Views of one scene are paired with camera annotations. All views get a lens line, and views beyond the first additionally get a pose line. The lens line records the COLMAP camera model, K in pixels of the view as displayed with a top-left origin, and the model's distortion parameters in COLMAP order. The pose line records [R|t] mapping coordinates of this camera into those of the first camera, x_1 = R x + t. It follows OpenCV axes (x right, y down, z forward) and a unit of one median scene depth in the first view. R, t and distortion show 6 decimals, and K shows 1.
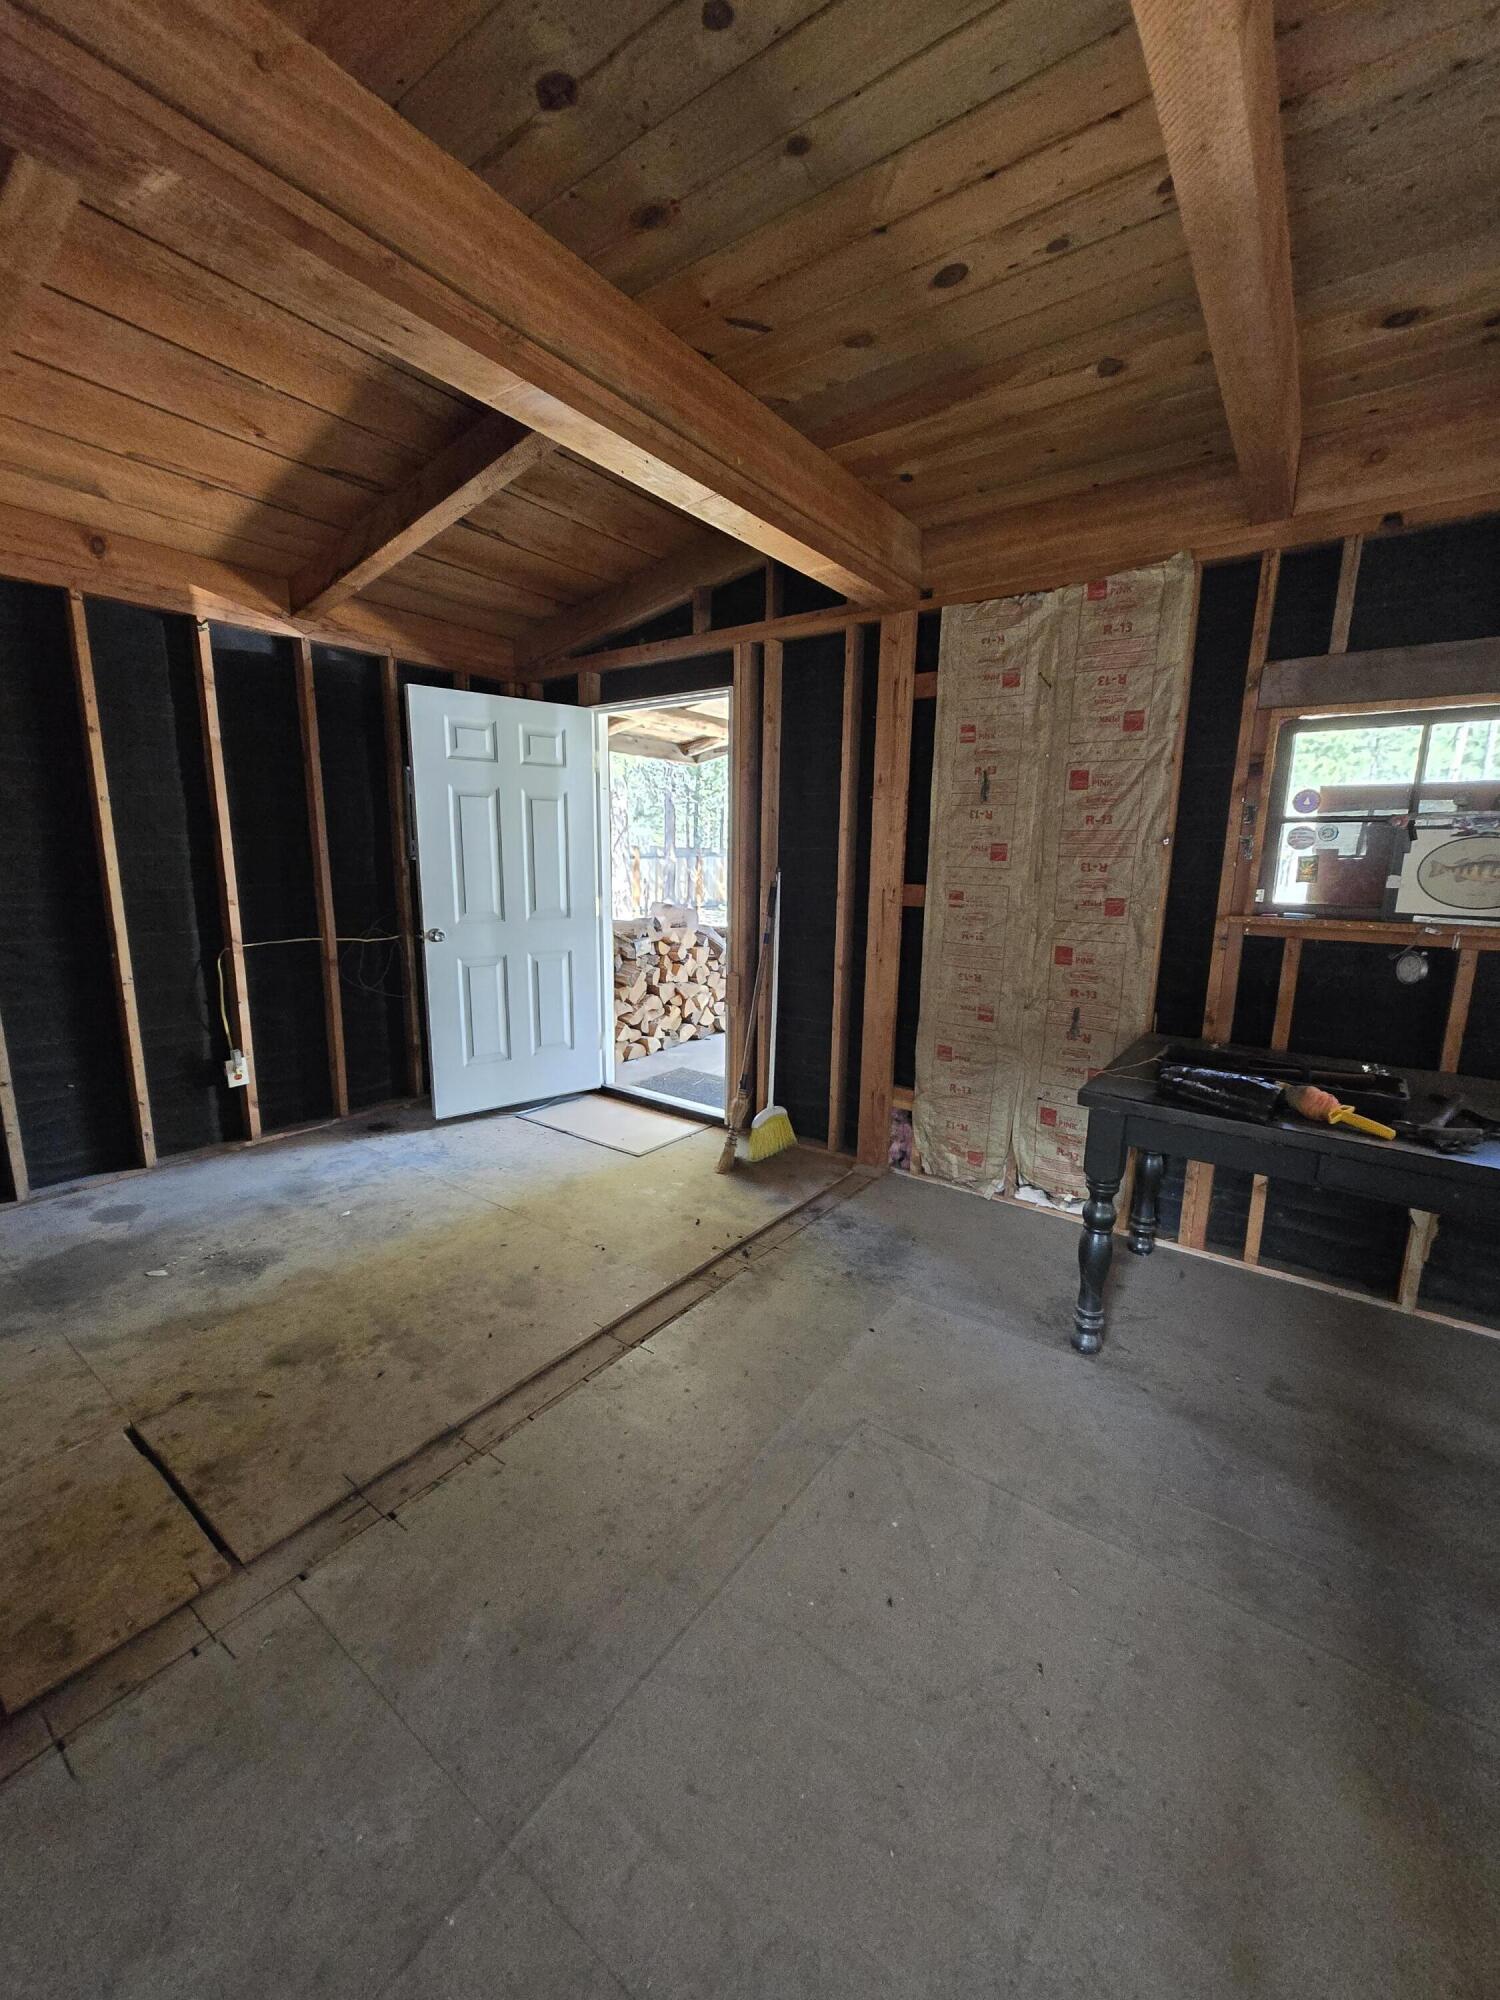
lens RADIAL K [[789.6, 0, 749.1], [0, 789.6, 994.3], [0, 0, 1]] dist [0.002810, 0.000749]
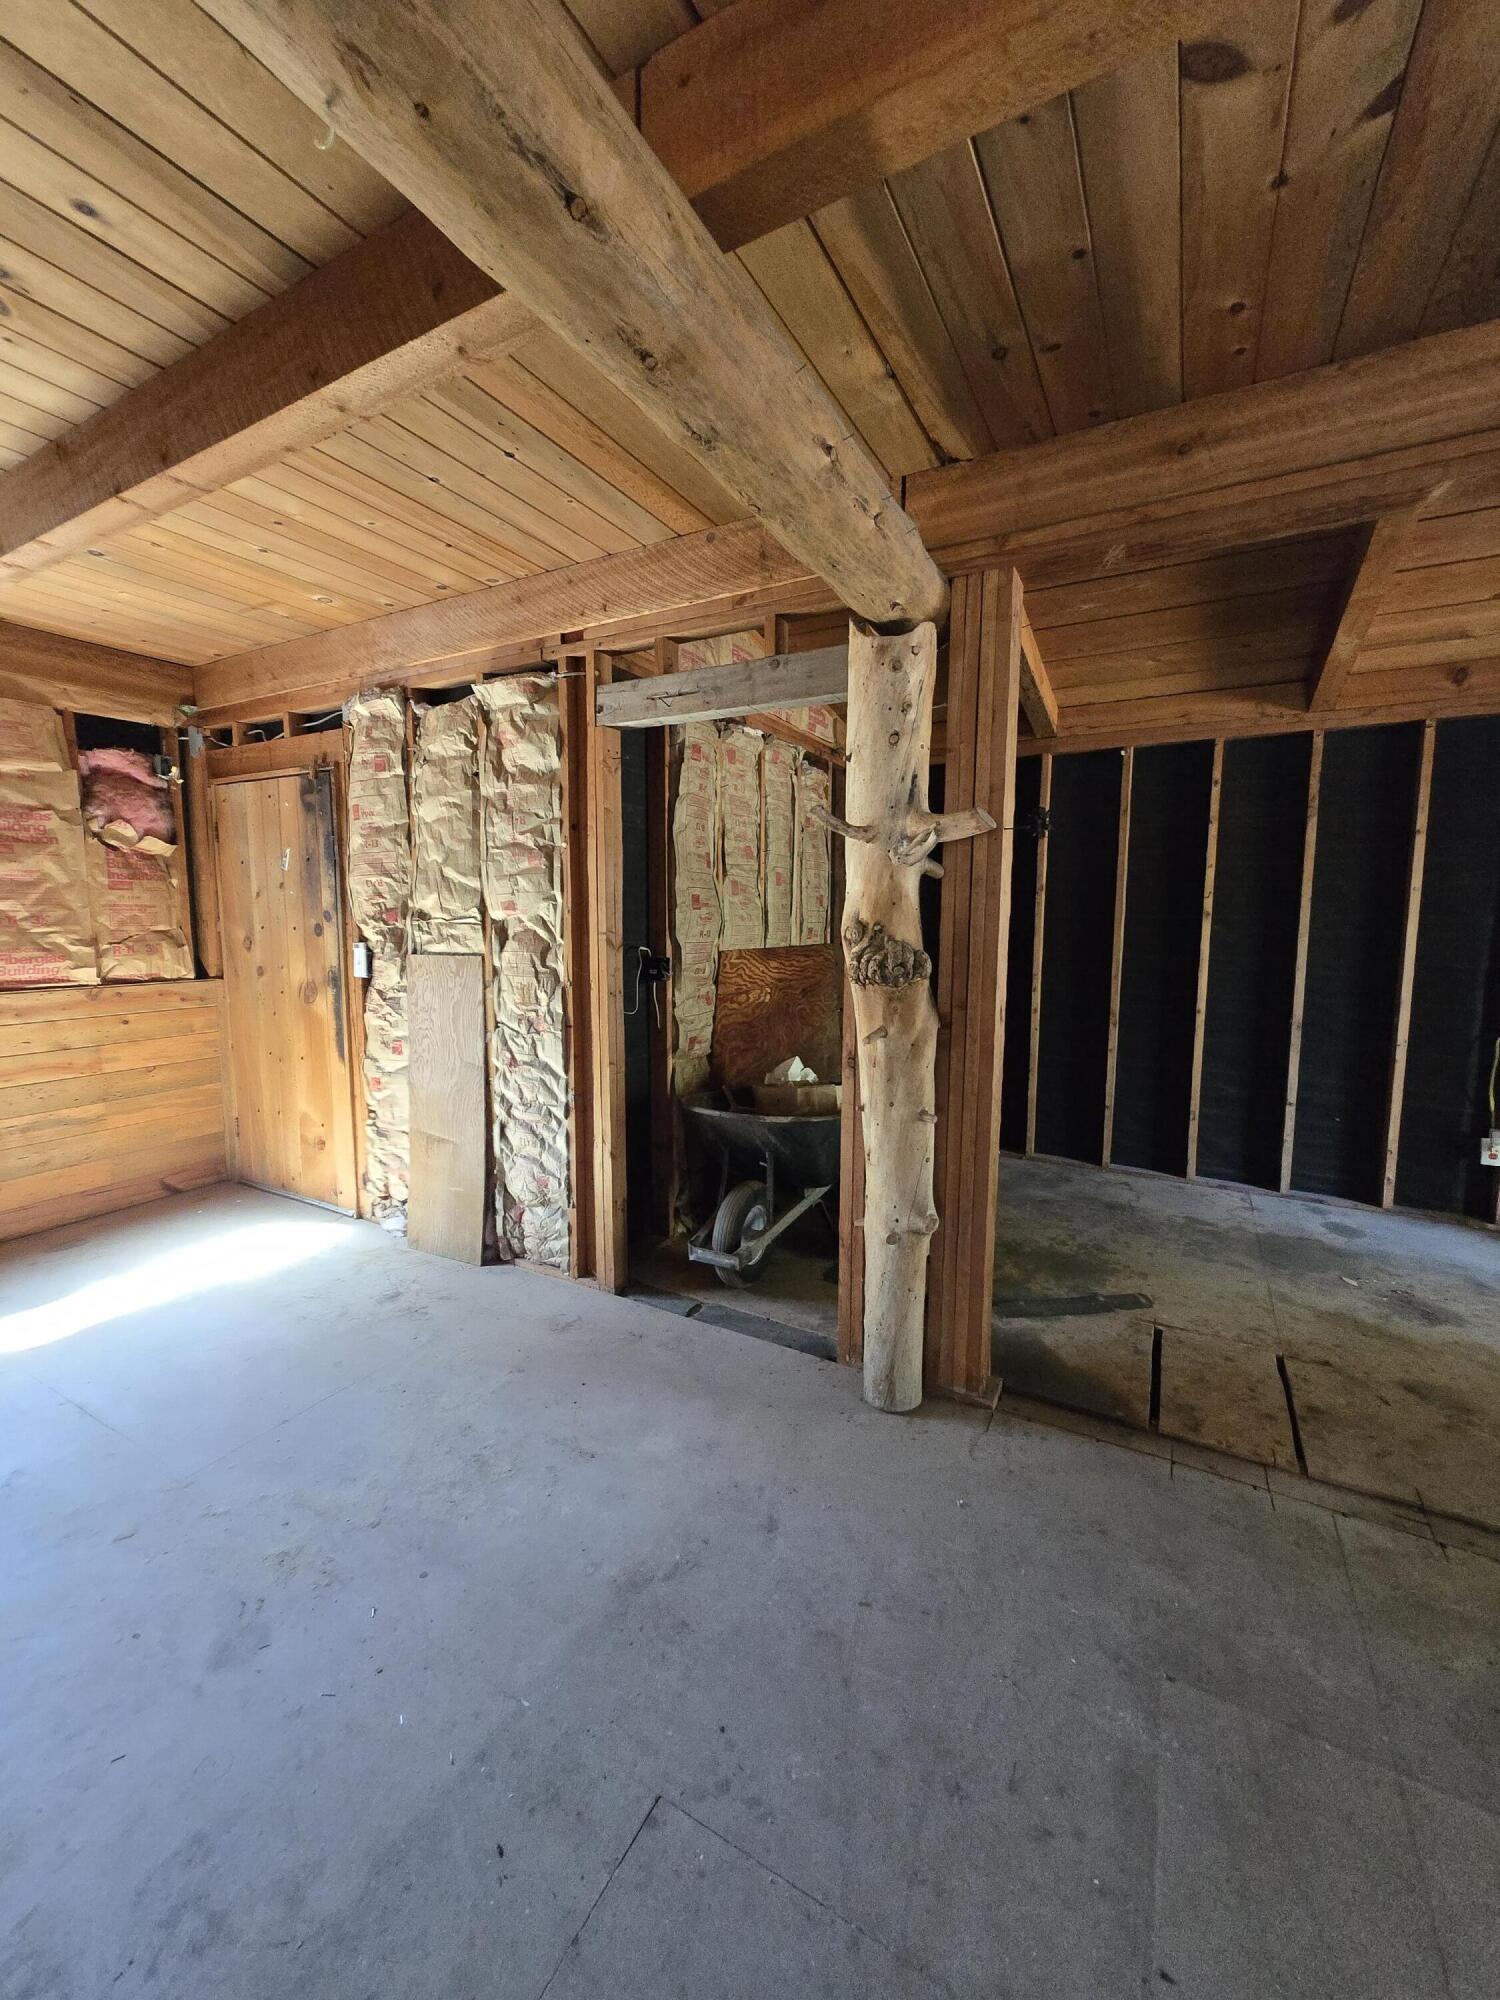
lens RADIAL K [[789.6, 0, 751.4], [0, 789.6, 998.3], [0, 0, 1]] dist [0.002810, 0.000749]
pose [[0.135803, 0.089335, -0.986700, 0.244126], [-0.179111, 0.981730, 0.064234, 0.014487], [0.974411, 0.168006, 0.149323, -0.120297]]
